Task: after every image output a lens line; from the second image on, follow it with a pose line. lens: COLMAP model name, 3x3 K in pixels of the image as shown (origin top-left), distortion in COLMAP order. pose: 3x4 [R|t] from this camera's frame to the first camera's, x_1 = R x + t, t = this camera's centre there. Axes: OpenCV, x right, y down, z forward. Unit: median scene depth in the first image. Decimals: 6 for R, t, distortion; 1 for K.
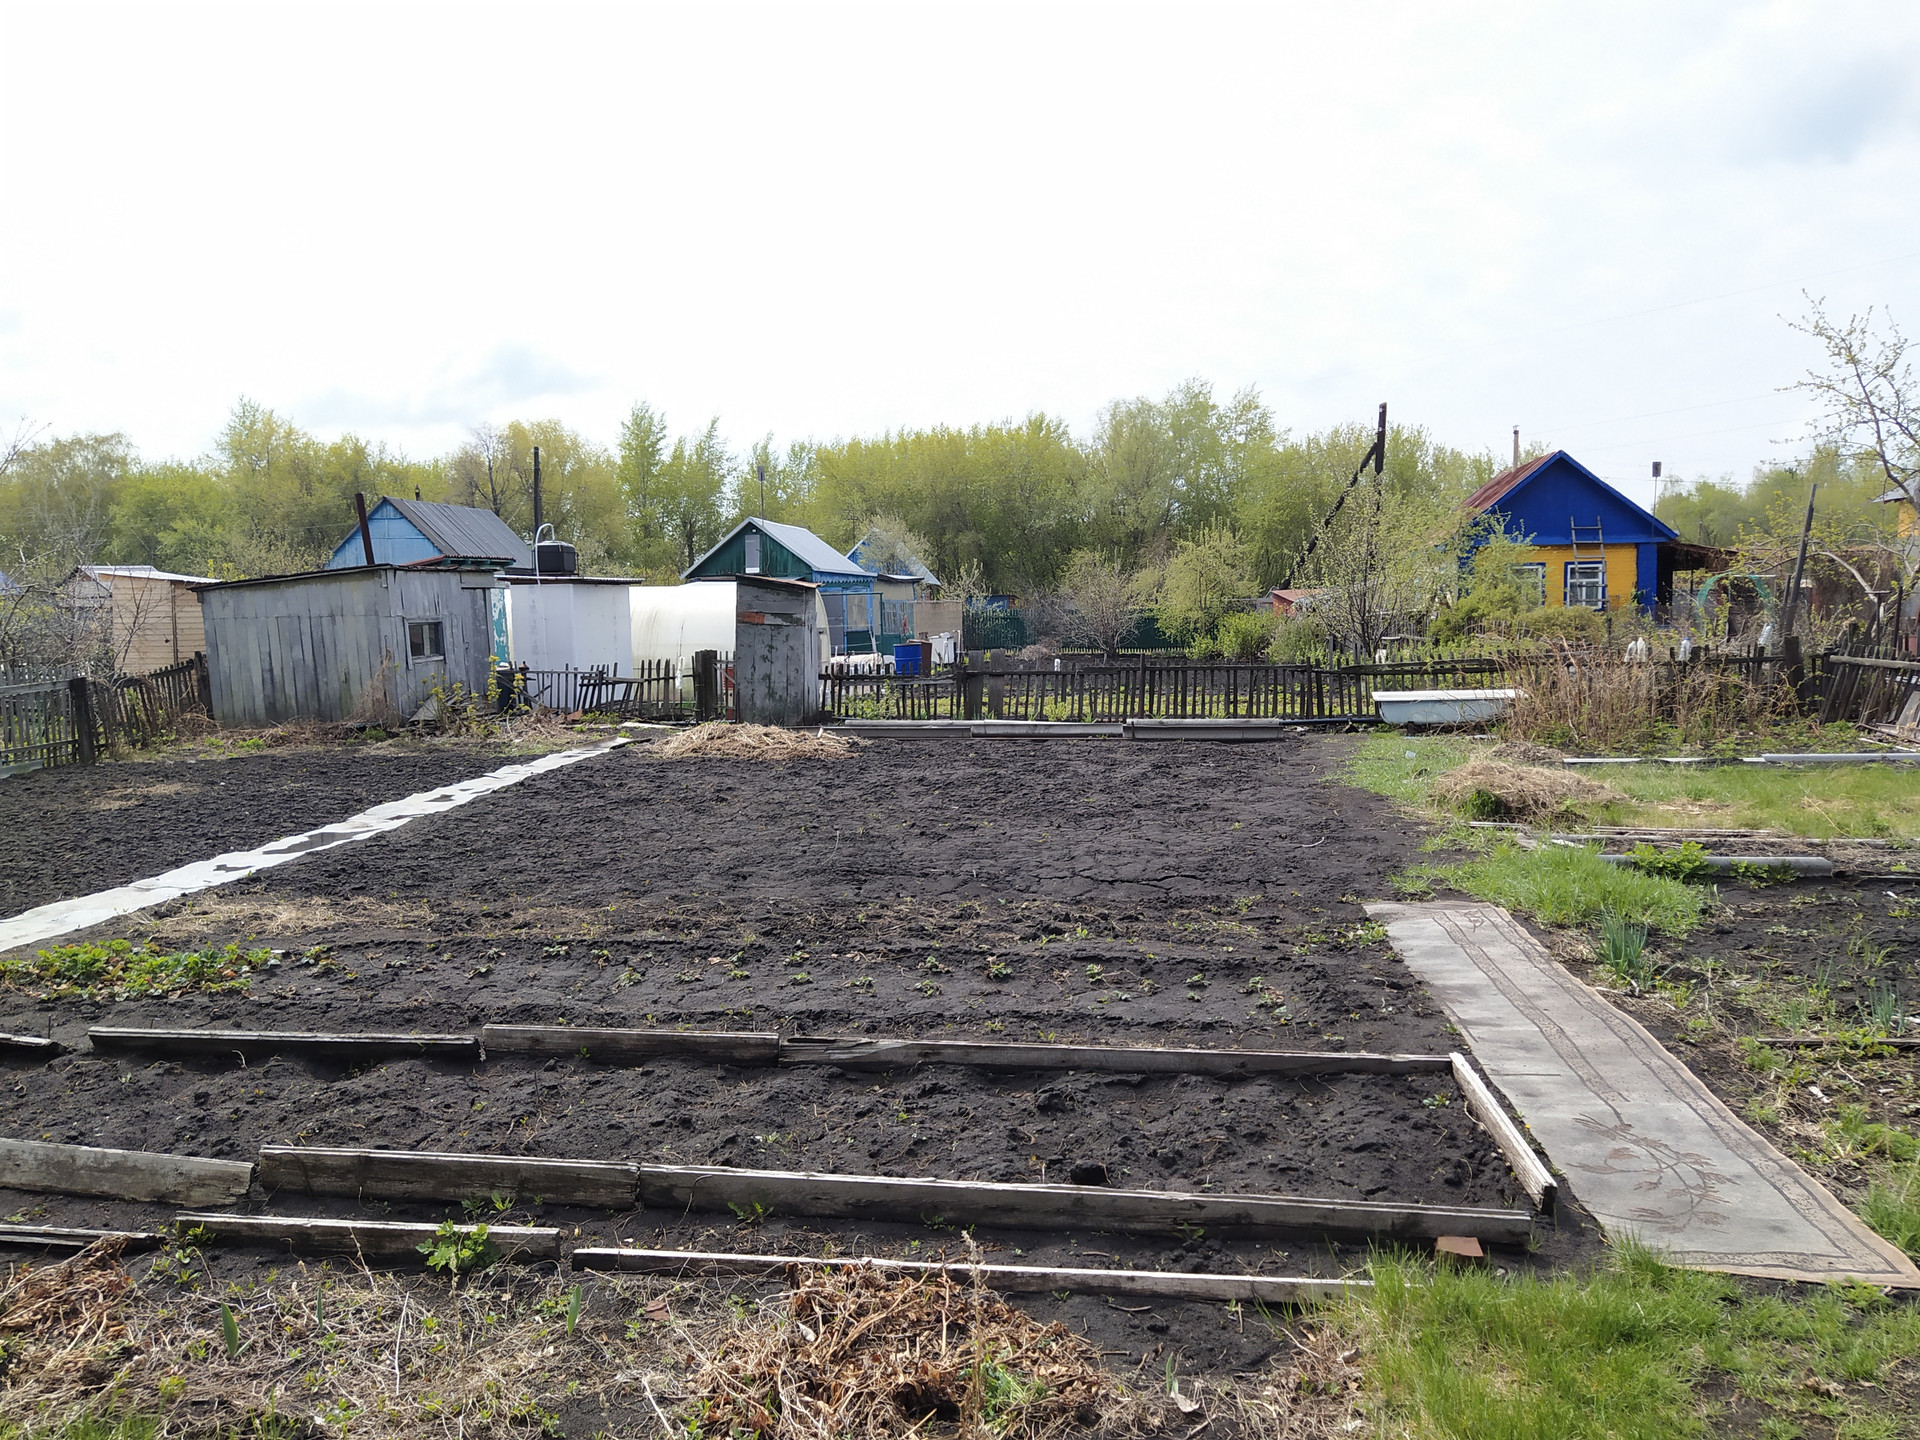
lens RADIAL K [[1434.1, 0, 958.5], [0, 1434.1, 720.6], [0, 0, 1]] dist [0.073722, -0.123587]
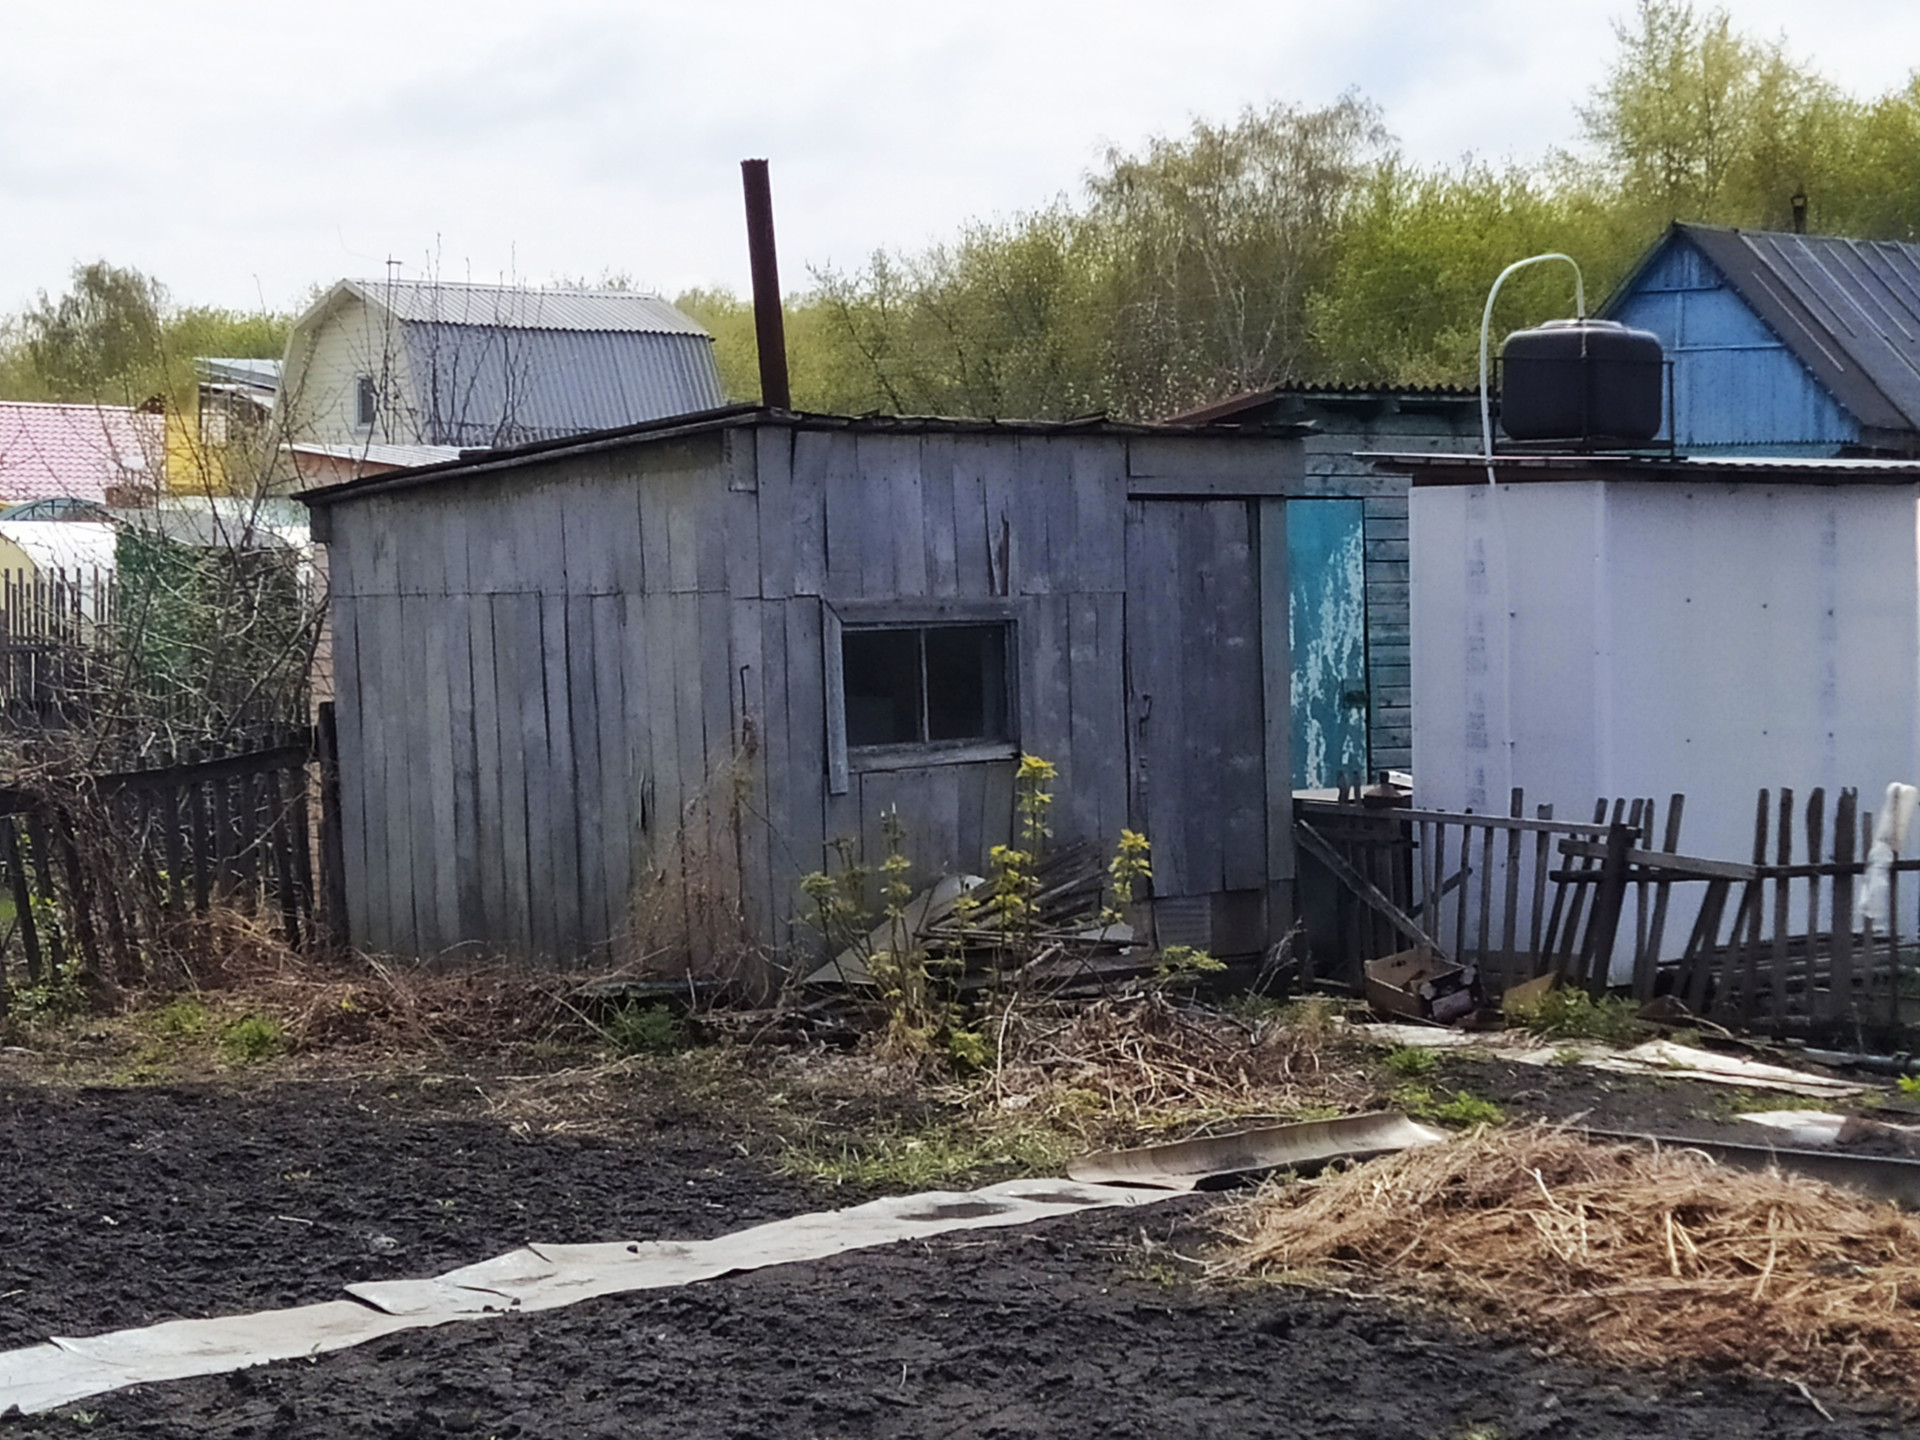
lens RADIAL K [[4194.1, 0, 959.9], [0, 4194.1, 719.3], [0, 0, 1]] dist [0.016719, 0.000000]
pose [[0.778904, 0.032903, -0.626279, 0.119725], [-0.060359, 0.997920, -0.022640, -0.029278], [0.624231, 0.055436, 0.779270, 0.355605]]
